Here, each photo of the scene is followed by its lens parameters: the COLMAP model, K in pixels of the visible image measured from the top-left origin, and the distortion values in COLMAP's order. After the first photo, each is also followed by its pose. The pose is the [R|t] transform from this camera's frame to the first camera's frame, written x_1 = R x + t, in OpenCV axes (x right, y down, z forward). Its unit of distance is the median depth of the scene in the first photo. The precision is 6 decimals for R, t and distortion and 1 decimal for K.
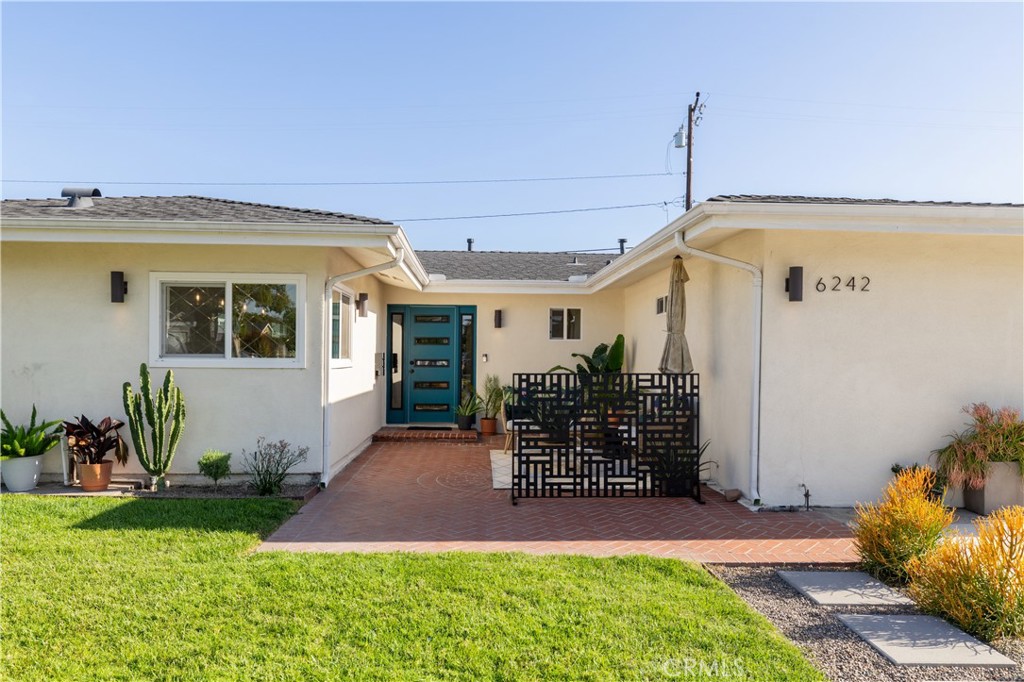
lens RADIAL K [[692.6, 0, 513.2], [0, 692.6, 348.7], [0, 0, 1]] dist [0.018507, -0.004109]
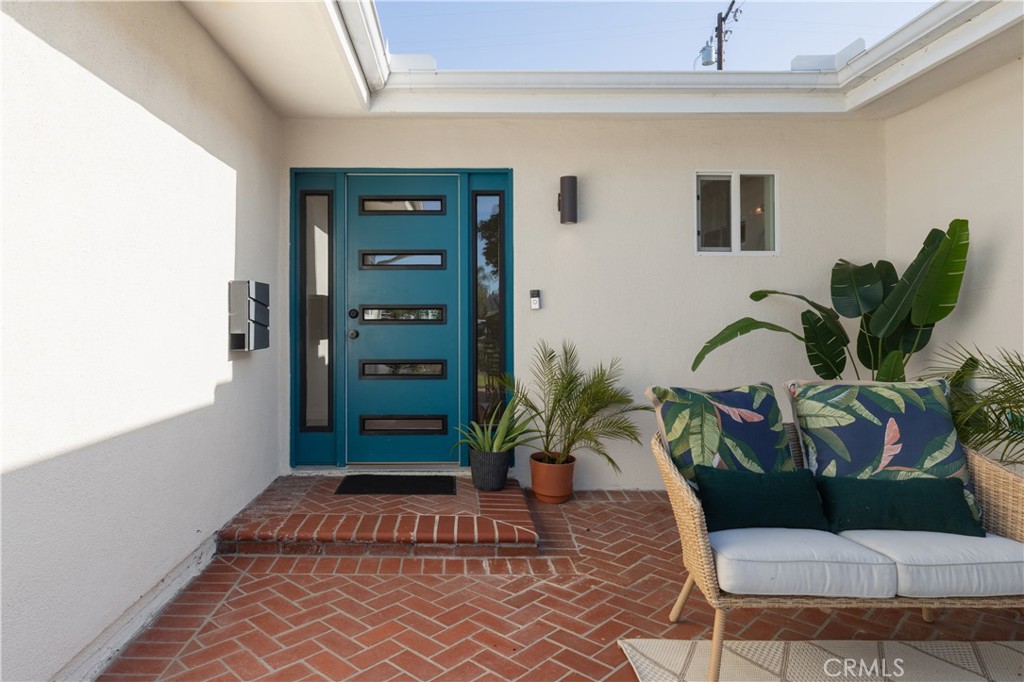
lens RADIAL K [[616.0, 0, 461.5], [0, 616.0, 315.9], [0, 0, 1]] dist [-0.004687, -0.000970]
pose [[0.998791, -0.010821, -0.047945, -0.083874], [0.010985, 0.999935, 0.003151, 0.026374], [0.047908, -0.003674, 0.998845, 0.814894]]
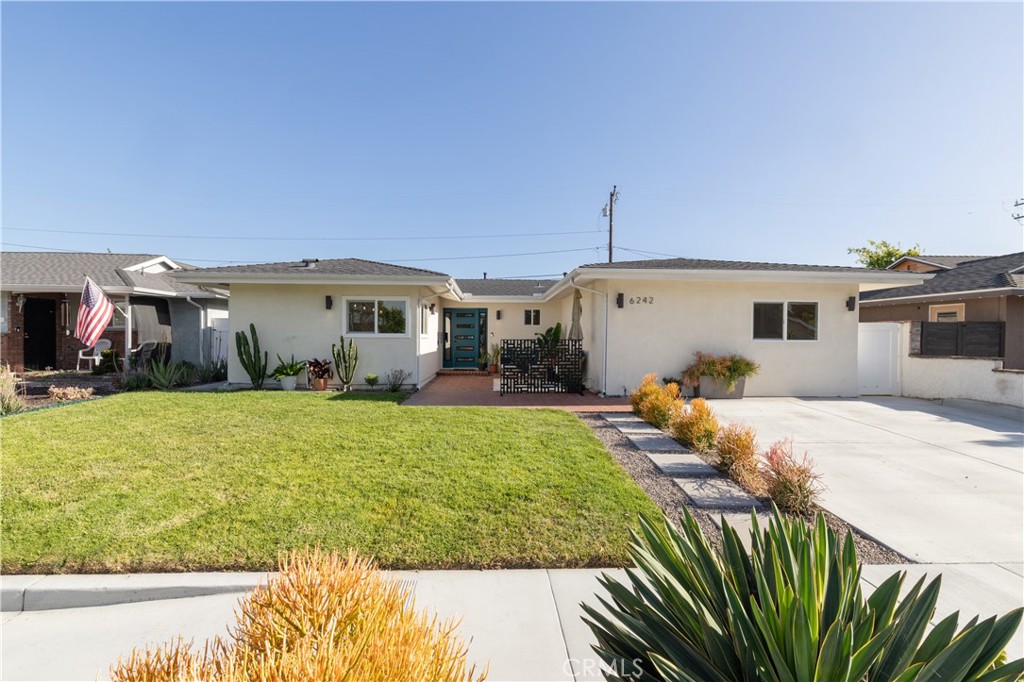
lens RADIAL K [[427.8, 0, 510.9], [0, 427.8, 333.9], [0, 0, 1]] dist [0.000999, 0.000688]
pose [[0.999945, -0.003294, -0.009931, 0.033288], [0.003339, 0.999984, 0.004527, 0.007294], [0.009916, -0.004560, 0.999940, -0.293898]]
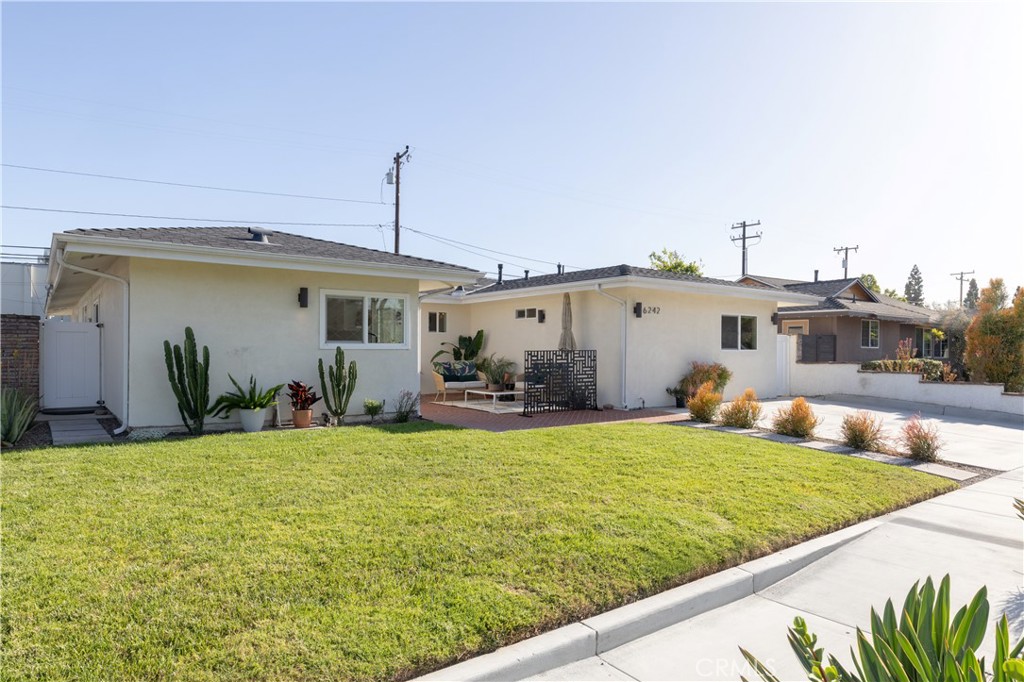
lens RADIAL K [[616.0, 0, 515.2], [0, 616.0, 342.0], [0, 0, 1]] dist [-0.004687, -0.000970]
pose [[0.831820, -0.001023, 0.555045, -0.688149], [-0.001449, 0.999991, 0.004014, 0.002667], [-0.555044, -0.004143, 0.831811, -0.295033]]
